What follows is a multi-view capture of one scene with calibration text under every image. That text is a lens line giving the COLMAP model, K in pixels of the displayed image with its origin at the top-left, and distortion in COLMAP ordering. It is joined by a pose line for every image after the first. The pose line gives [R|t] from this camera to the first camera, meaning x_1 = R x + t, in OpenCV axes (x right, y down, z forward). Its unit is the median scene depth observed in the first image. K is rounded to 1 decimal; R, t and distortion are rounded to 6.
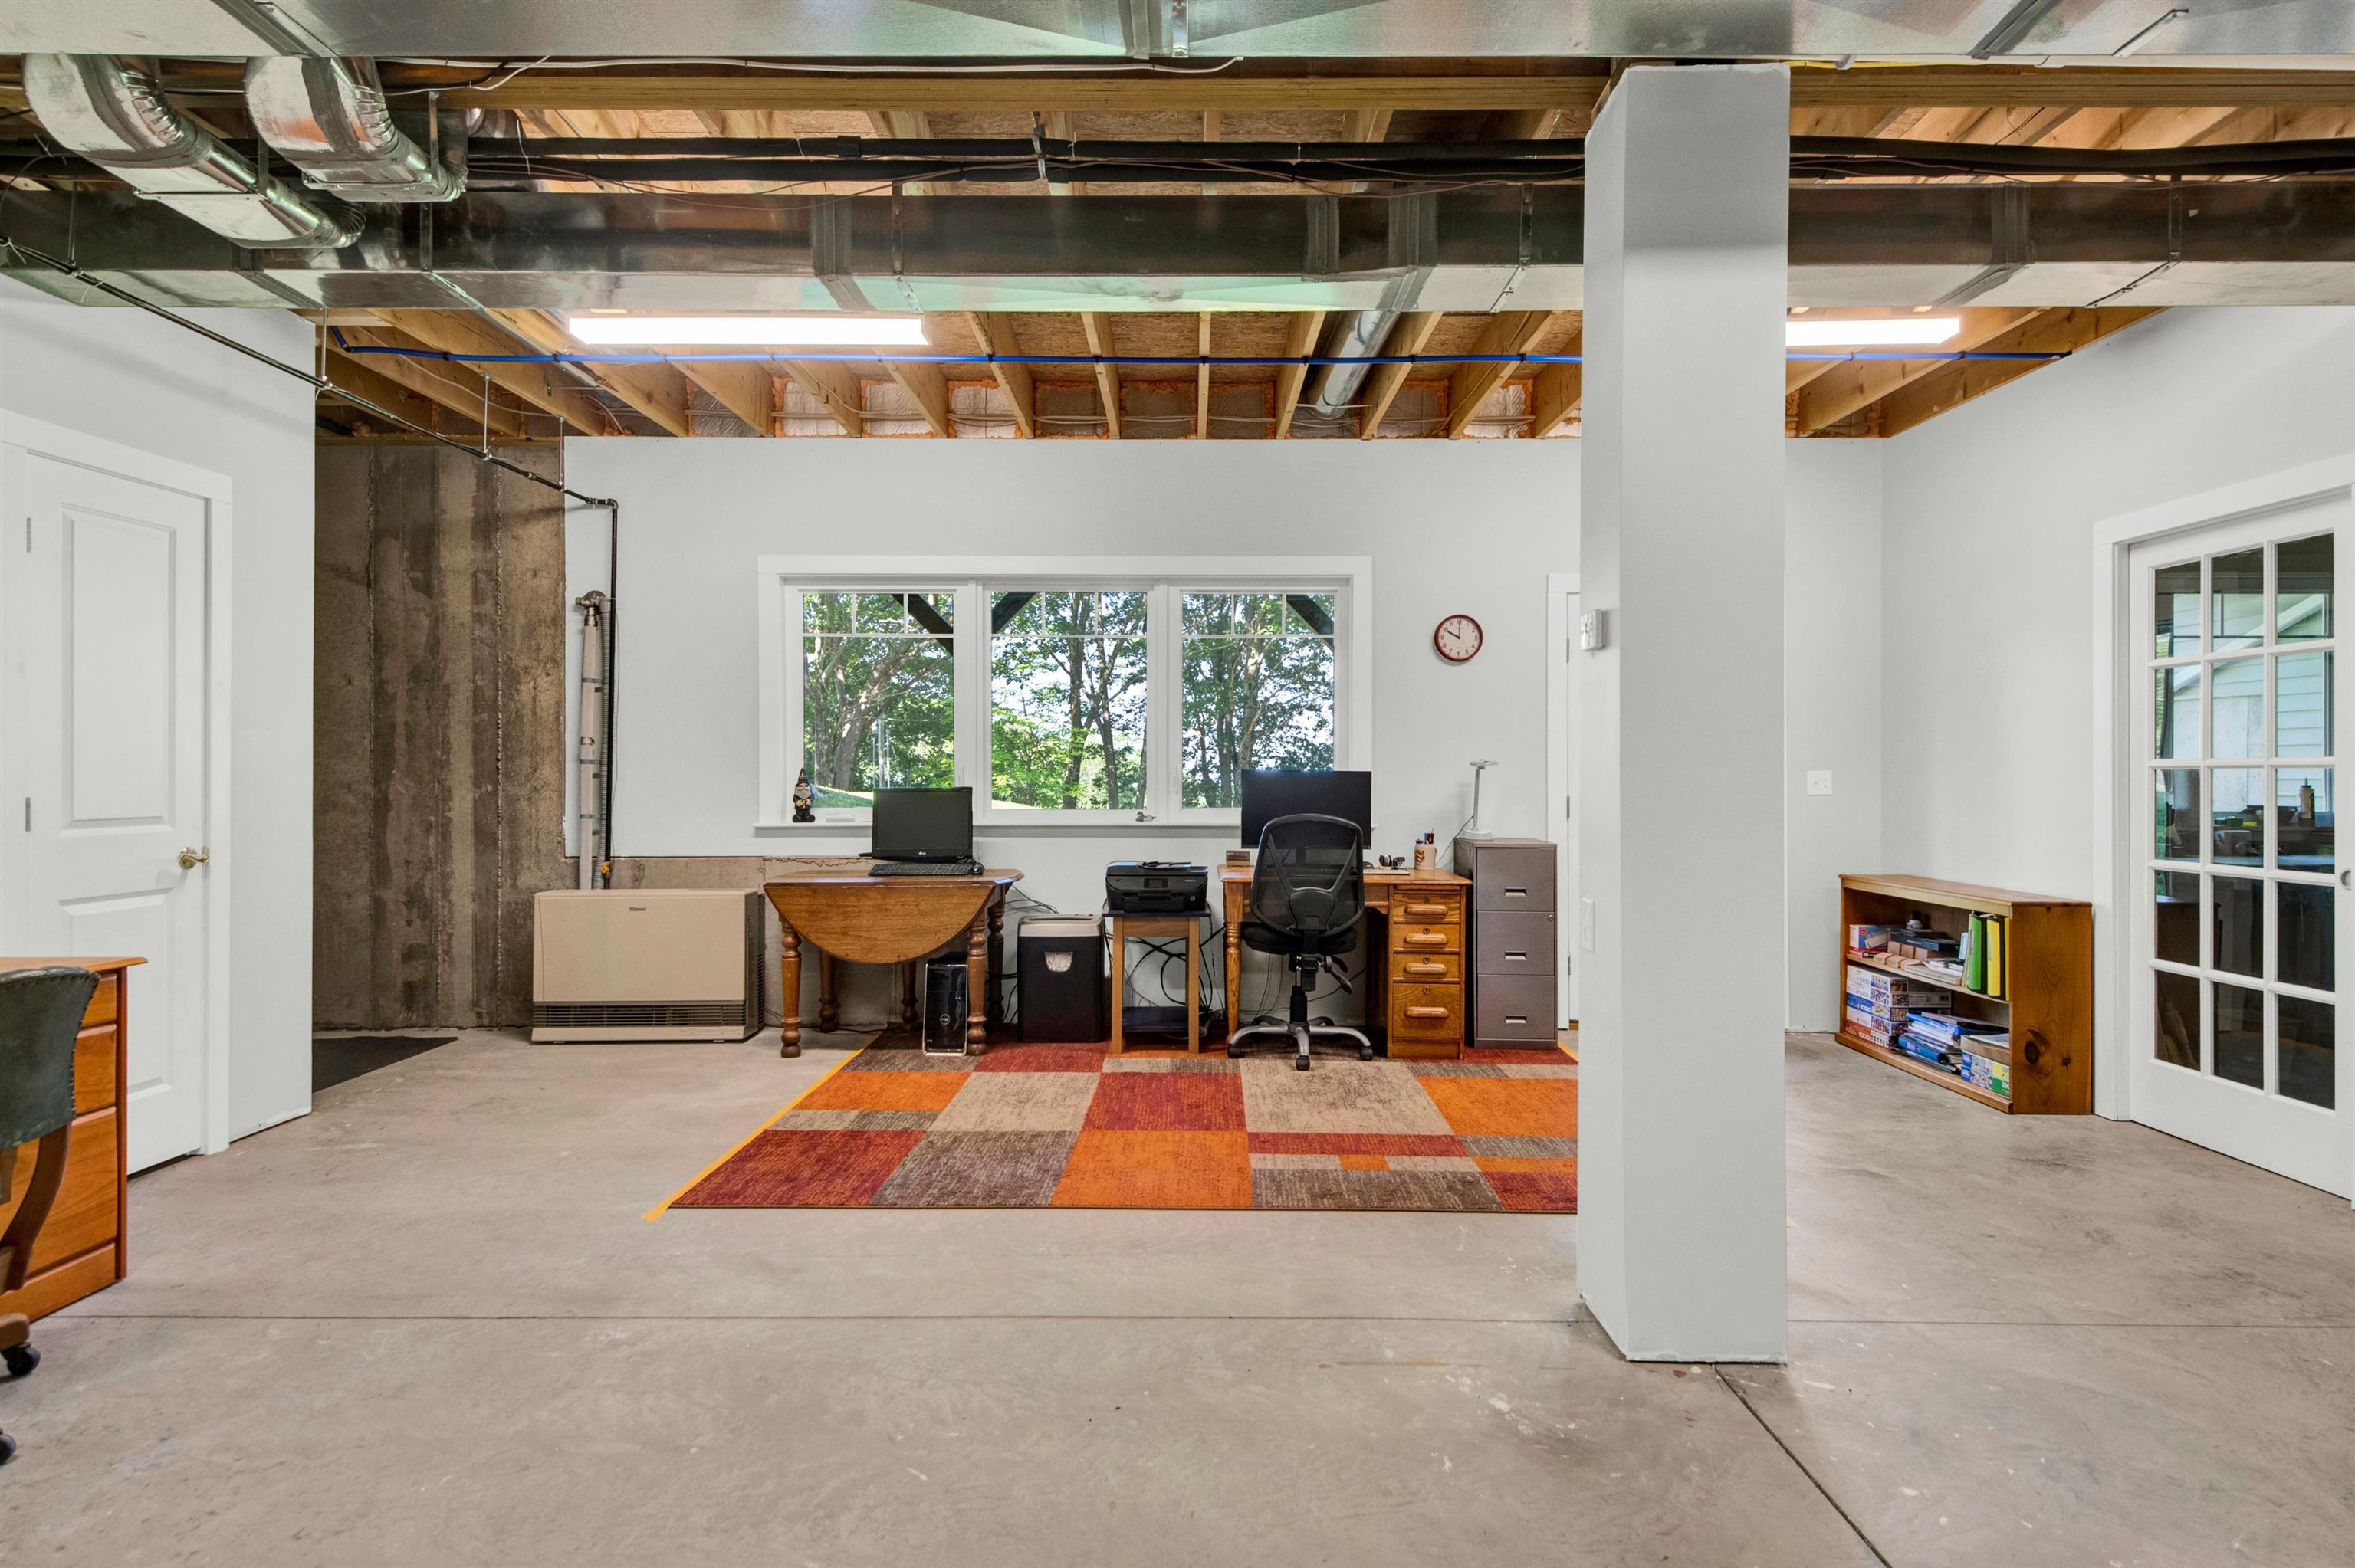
lens RADIAL K [[1287.0, 0, 1184.4], [0, 1287.0, 777.9], [0, 0, 1]] dist [-0.001507, -0.001743]
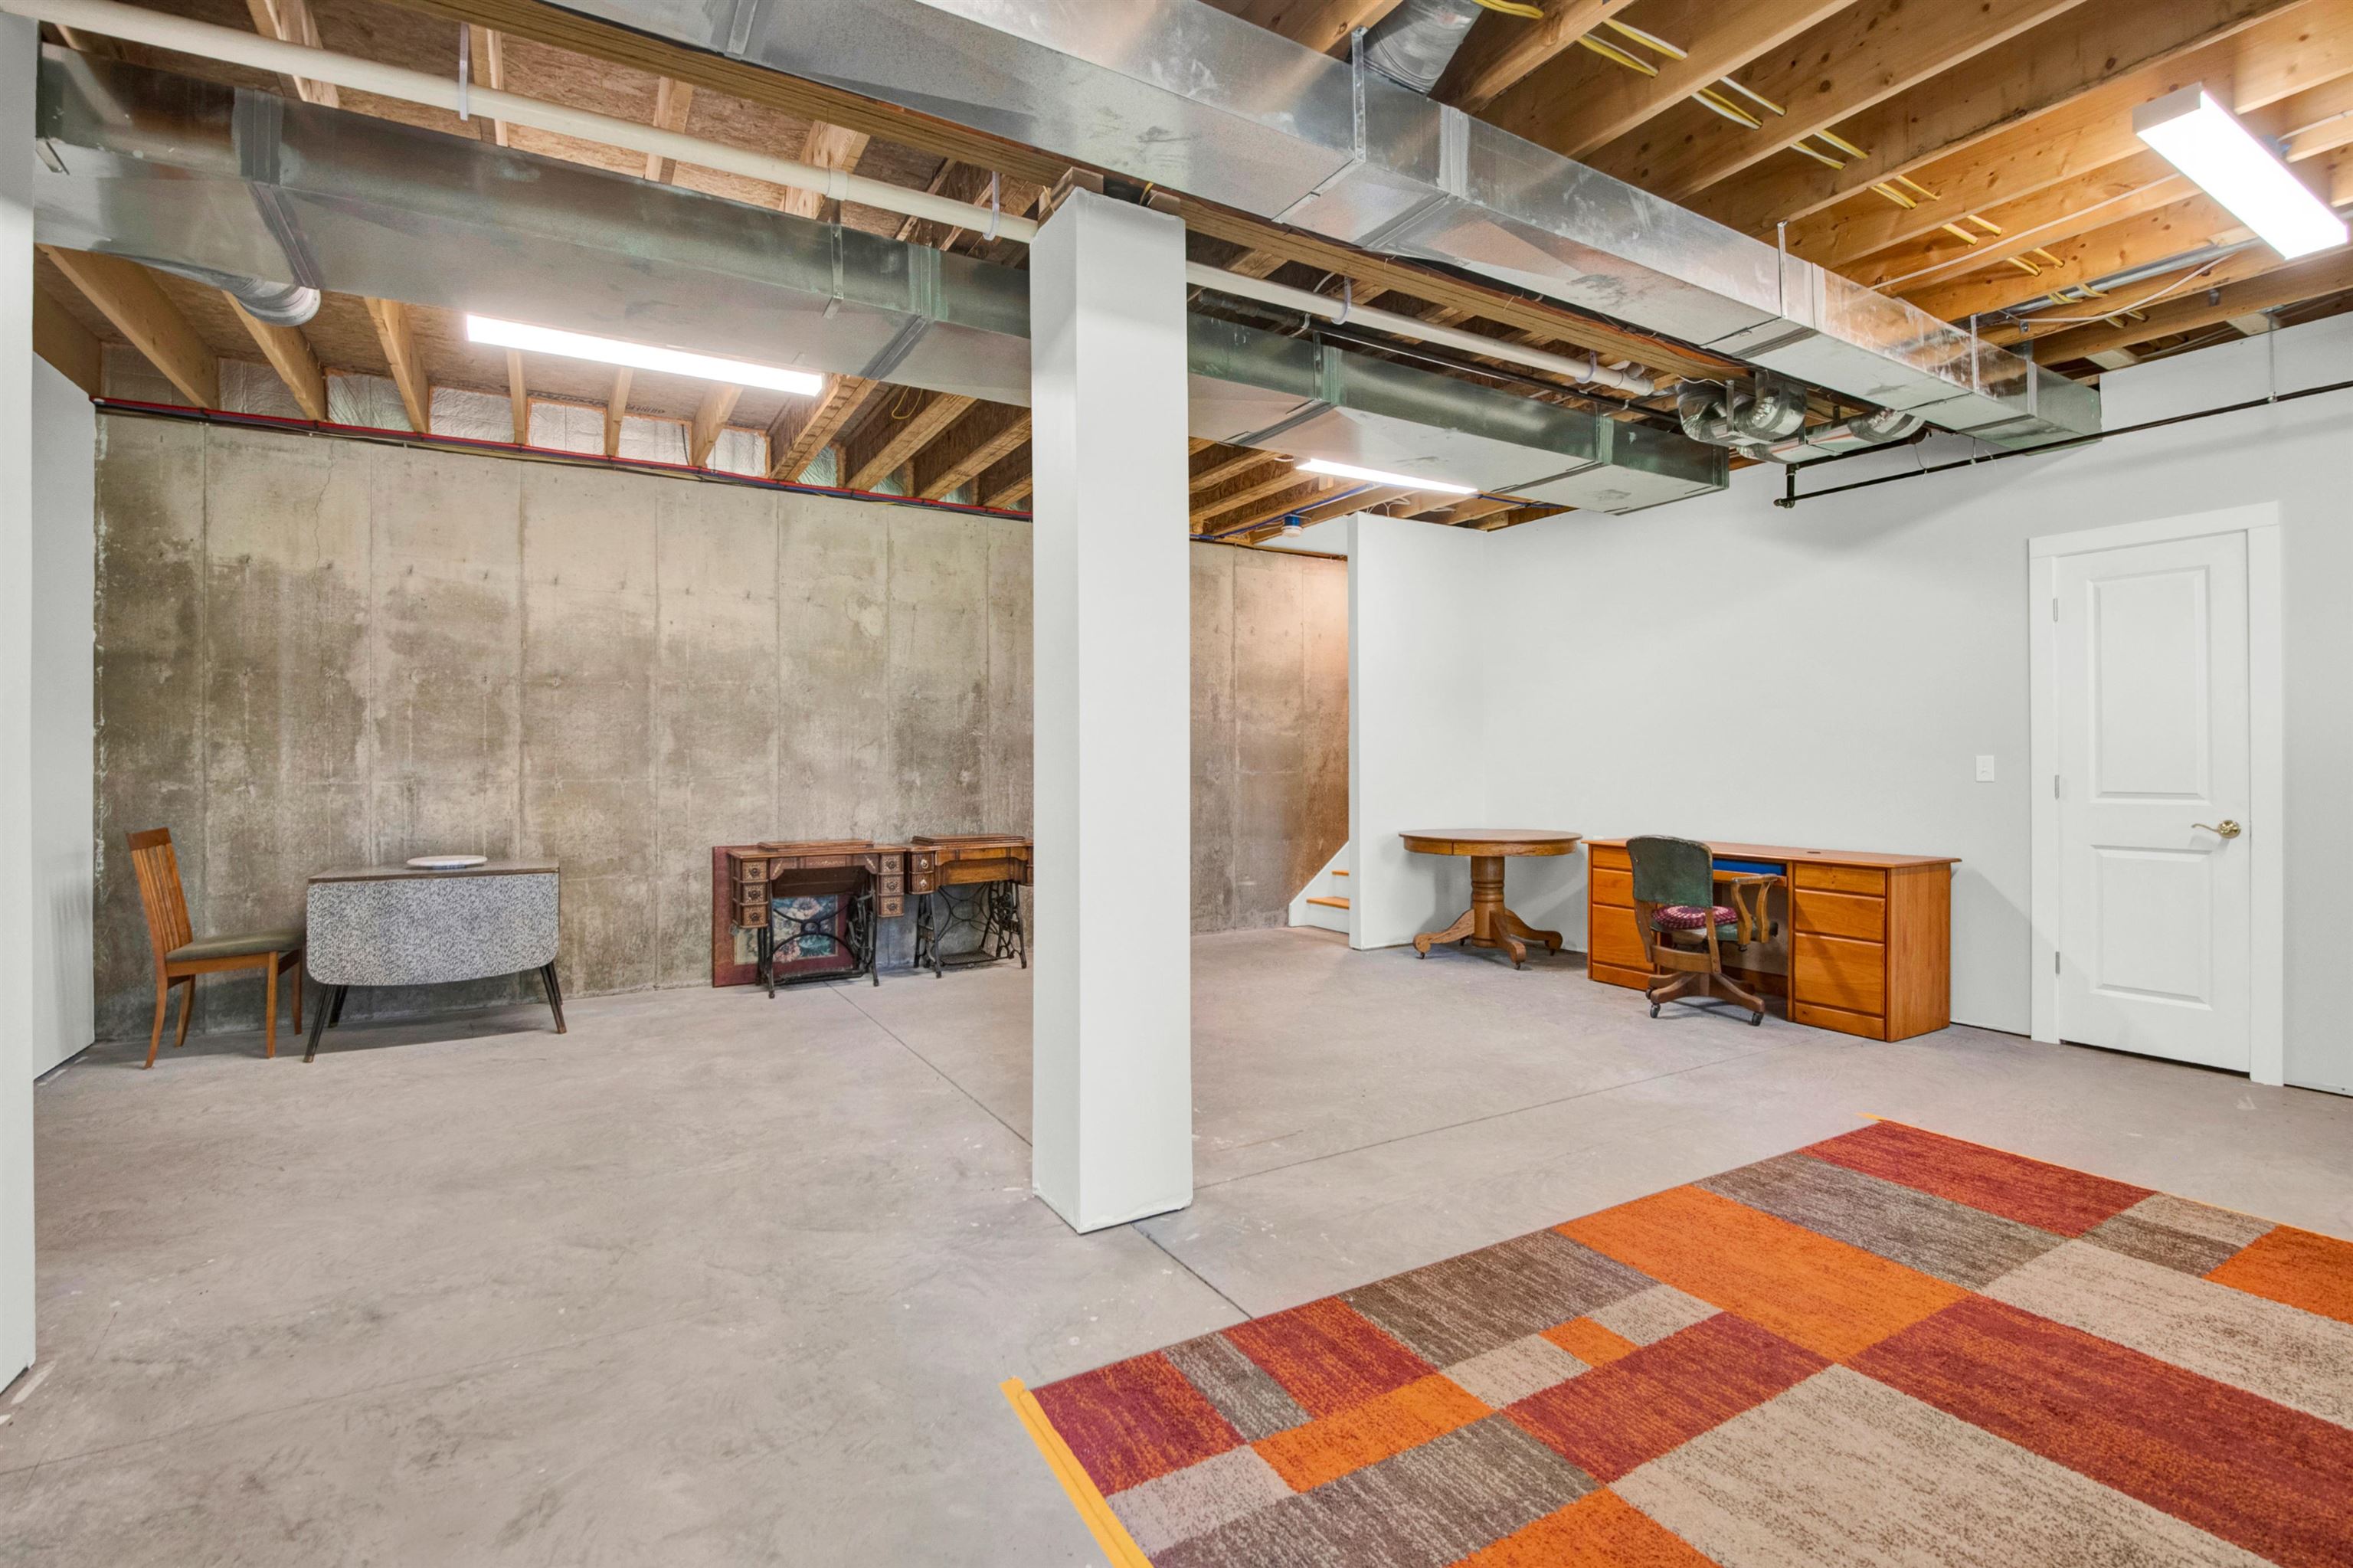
lens RADIAL K [[1058.1, 0, 1179.4], [0, 1058.1, 765.6], [0, 0, 1]] dist [-0.004707, -0.009164]
pose [[-0.860373, 0.003128, -0.509655, 0.648448], [0.000244, 0.999984, 0.005725, -0.004370], [0.509665, 0.004801, -0.860360, 1.466827]]
